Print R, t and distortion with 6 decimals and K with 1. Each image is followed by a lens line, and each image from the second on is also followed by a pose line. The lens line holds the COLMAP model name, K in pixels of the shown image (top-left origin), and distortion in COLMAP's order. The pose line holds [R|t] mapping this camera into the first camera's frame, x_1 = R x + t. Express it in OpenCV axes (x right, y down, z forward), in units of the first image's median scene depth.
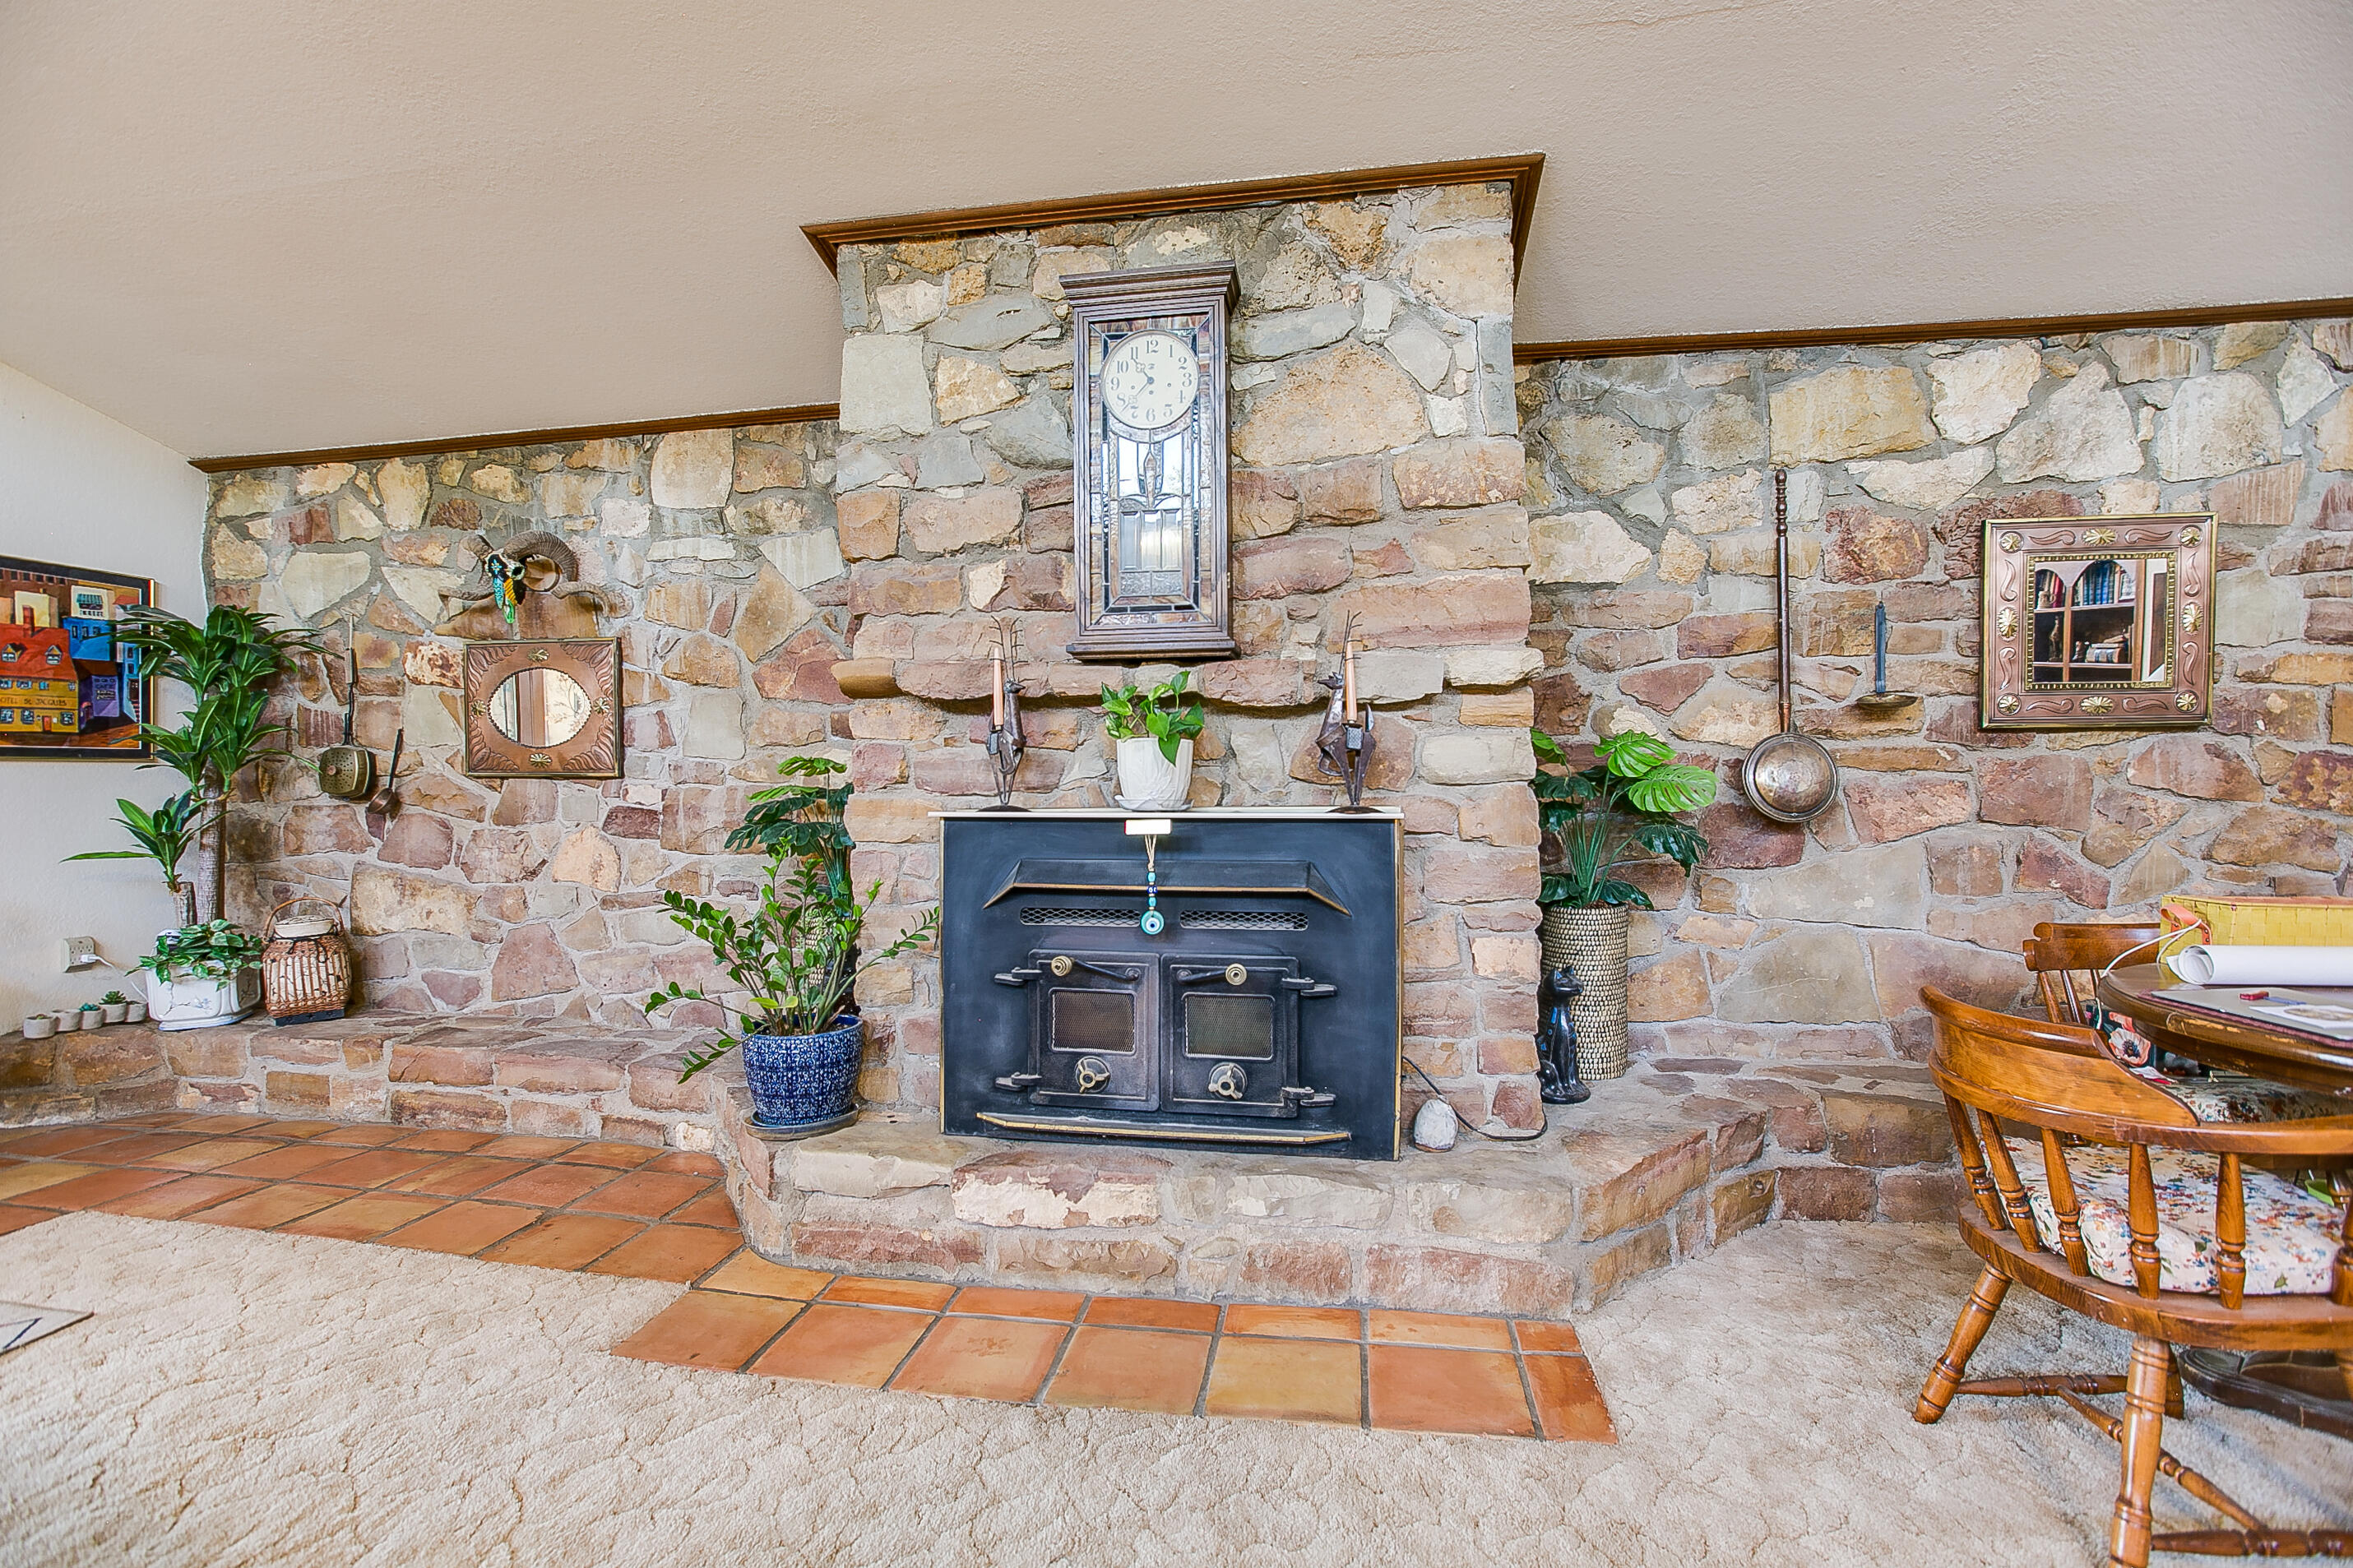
lens RADIAL K [[1090.9, 0, 1136.5], [0, 1090.9, 777.9], [0, 0, 1]] dist [-0.021431, 0.001235]
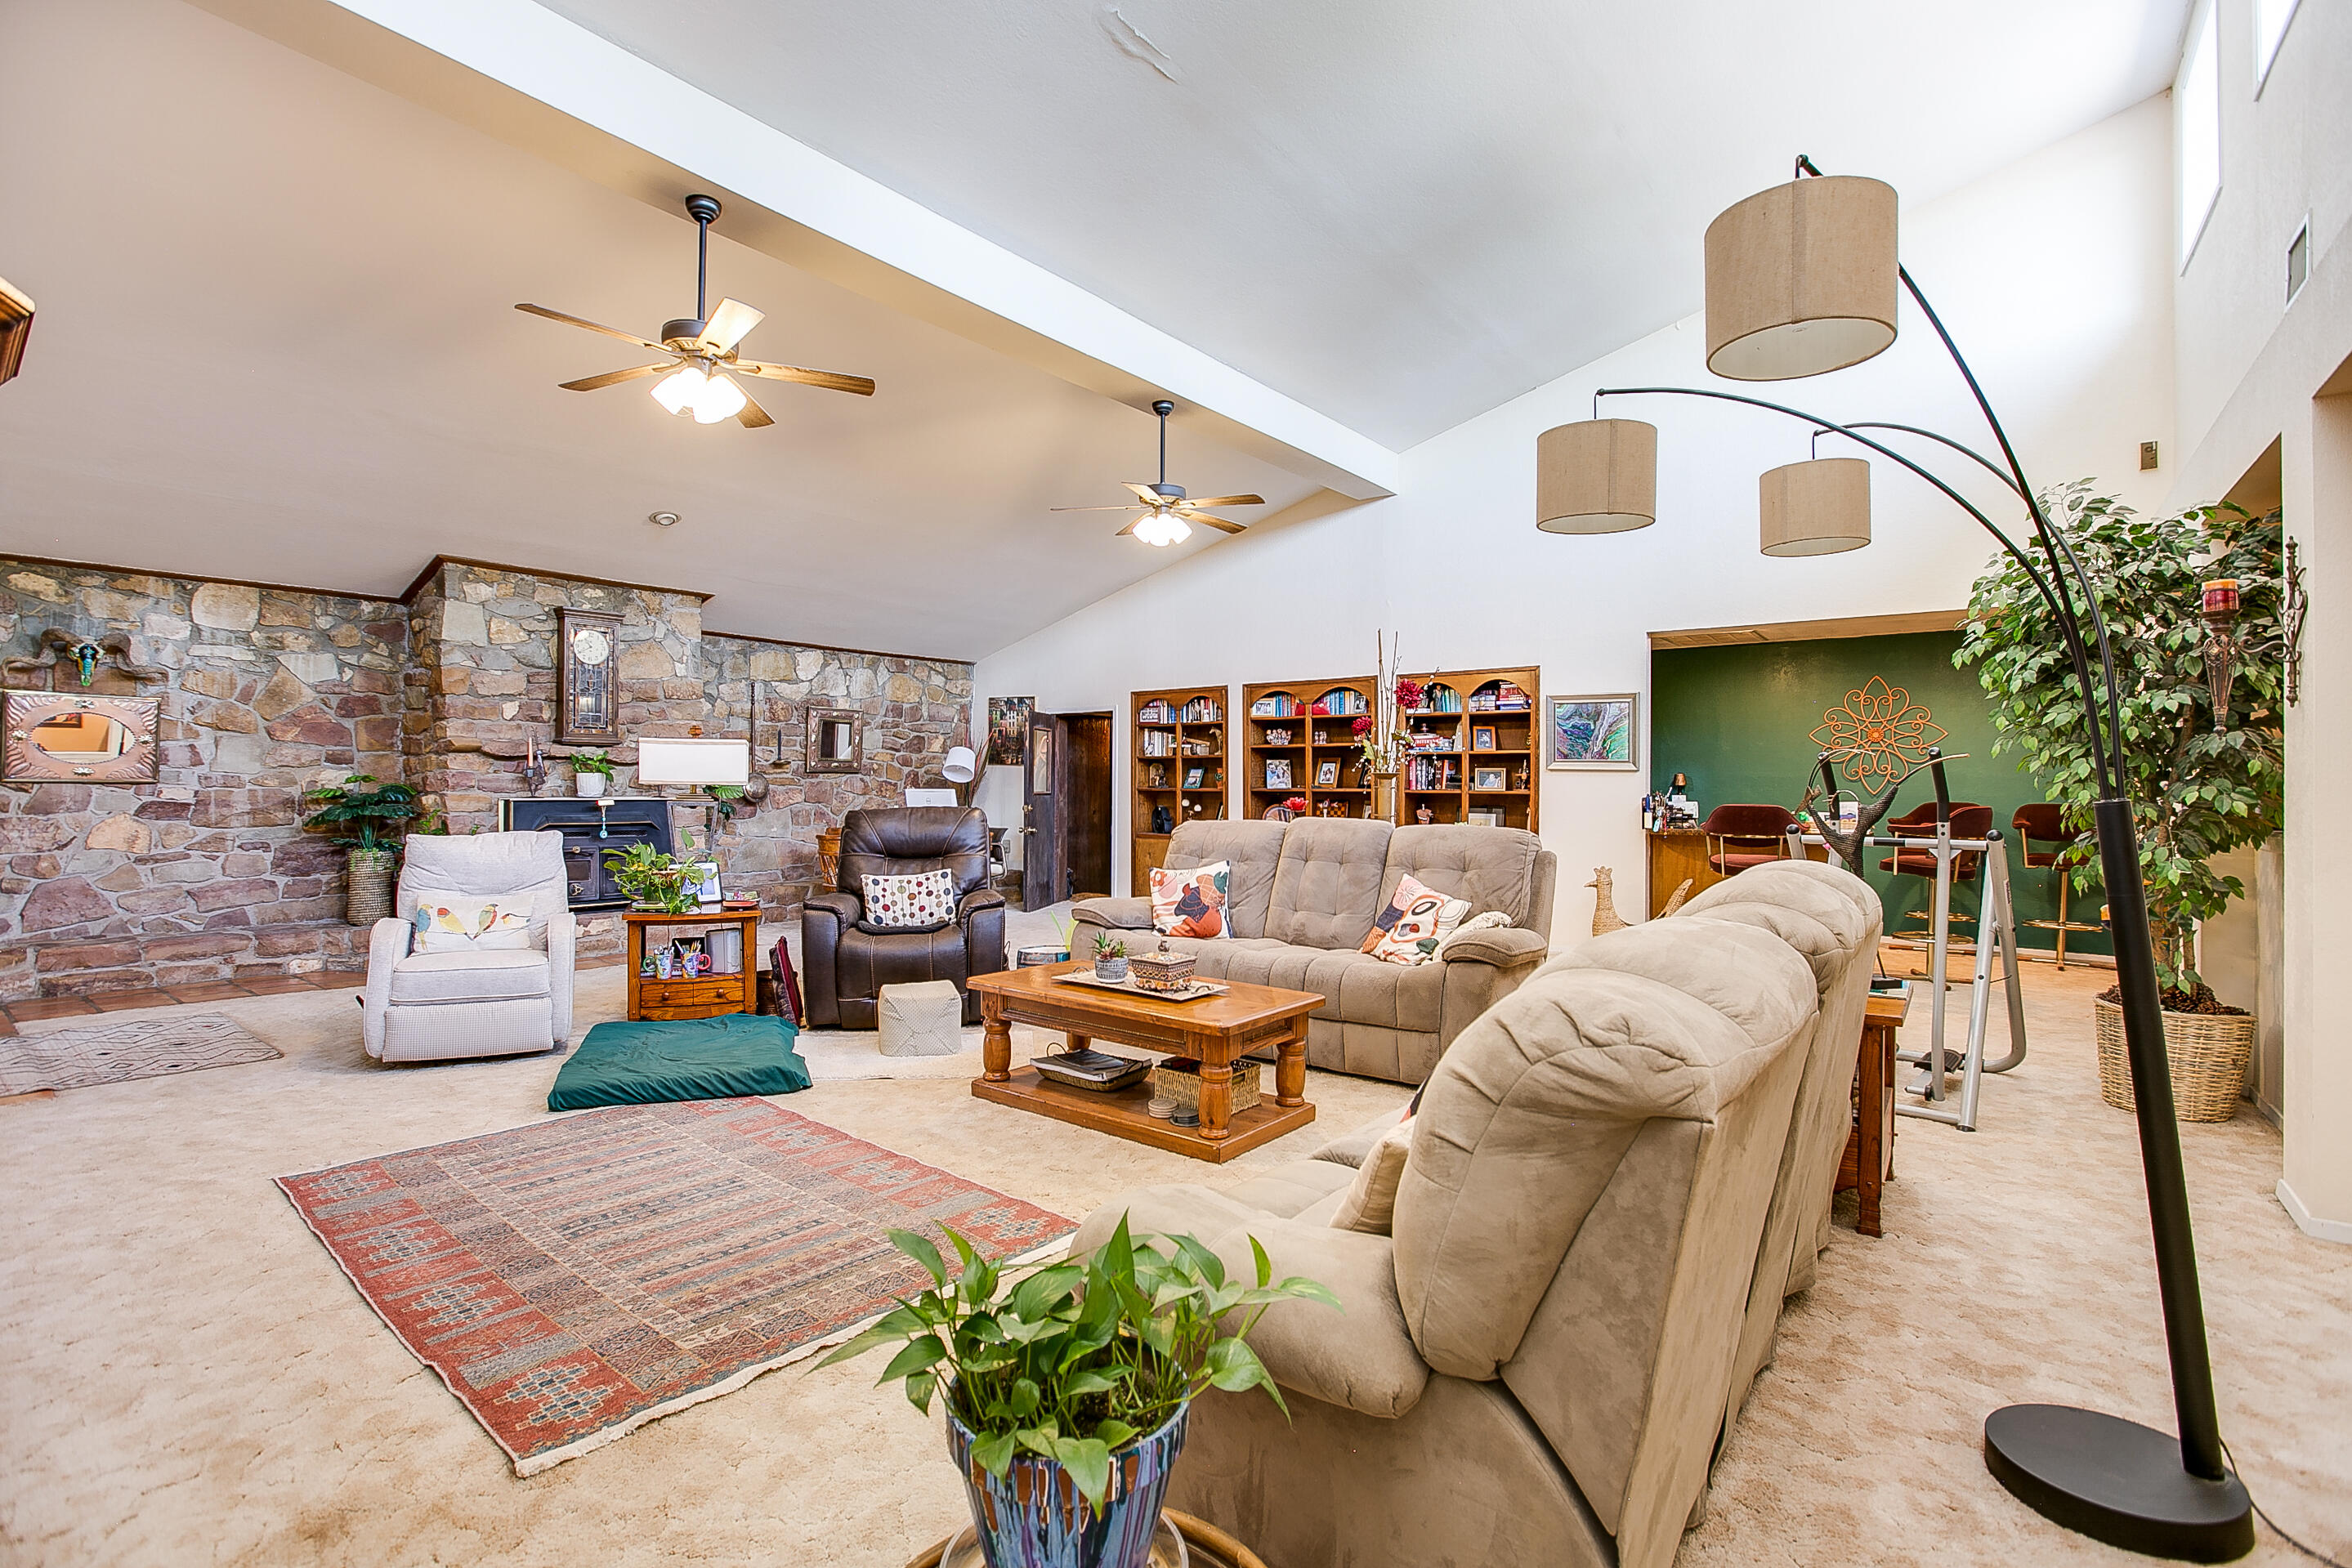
lens RADIAL K [[1090.5, 0, 1175.3], [0, 1090.5, 786.5], [0, 0, 1]] dist [-0.021431, 0.001235]
pose [[0.465923, 0.005513, 0.884808, -1.468689], [-0.006500, 0.999975, -0.002807, -0.001669], [-0.884802, -0.004444, 0.465947, -1.380527]]
